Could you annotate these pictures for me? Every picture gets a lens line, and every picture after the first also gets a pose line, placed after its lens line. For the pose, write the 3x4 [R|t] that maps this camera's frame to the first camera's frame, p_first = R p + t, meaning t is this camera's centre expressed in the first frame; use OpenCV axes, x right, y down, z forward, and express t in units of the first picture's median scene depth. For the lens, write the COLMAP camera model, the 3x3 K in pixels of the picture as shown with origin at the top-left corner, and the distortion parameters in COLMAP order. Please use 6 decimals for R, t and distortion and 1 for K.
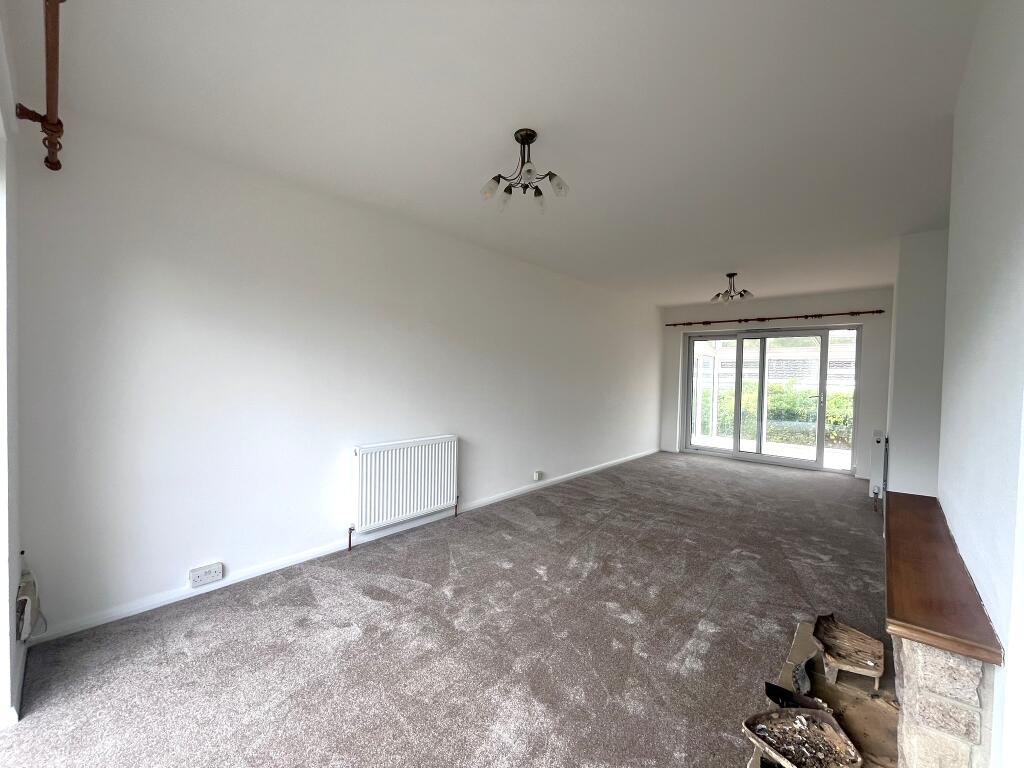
lens RADIAL K [[414.5, 0, 514.1], [0, 414.5, 387.6], [0, 0, 1]] dist [-0.006116, 0.000256]
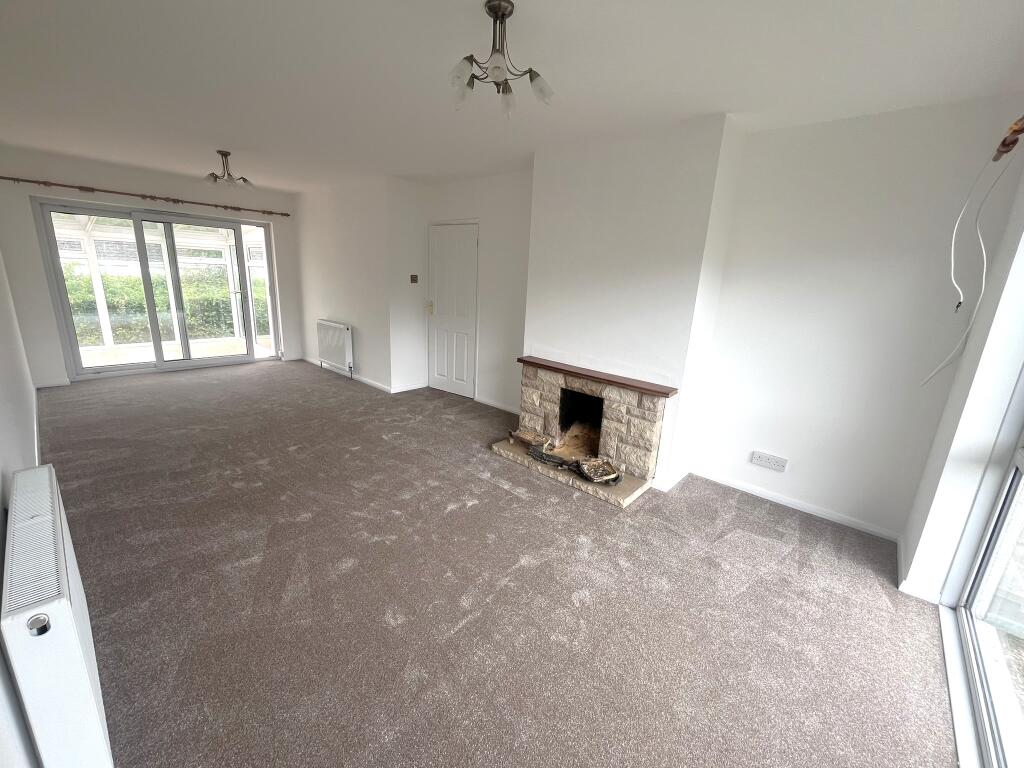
lens RADIAL K [[414.5, 0, 509.6], [0, 414.5, 382.3], [0, 0, 1]] dist [-0.006116, 0.000256]
pose [[0.002502, -0.268171, 0.963368, -0.312202], [-0.018318, 0.963197, 0.268171, -0.049427], [-0.999829, -0.018318, -0.002502, 0.333785]]
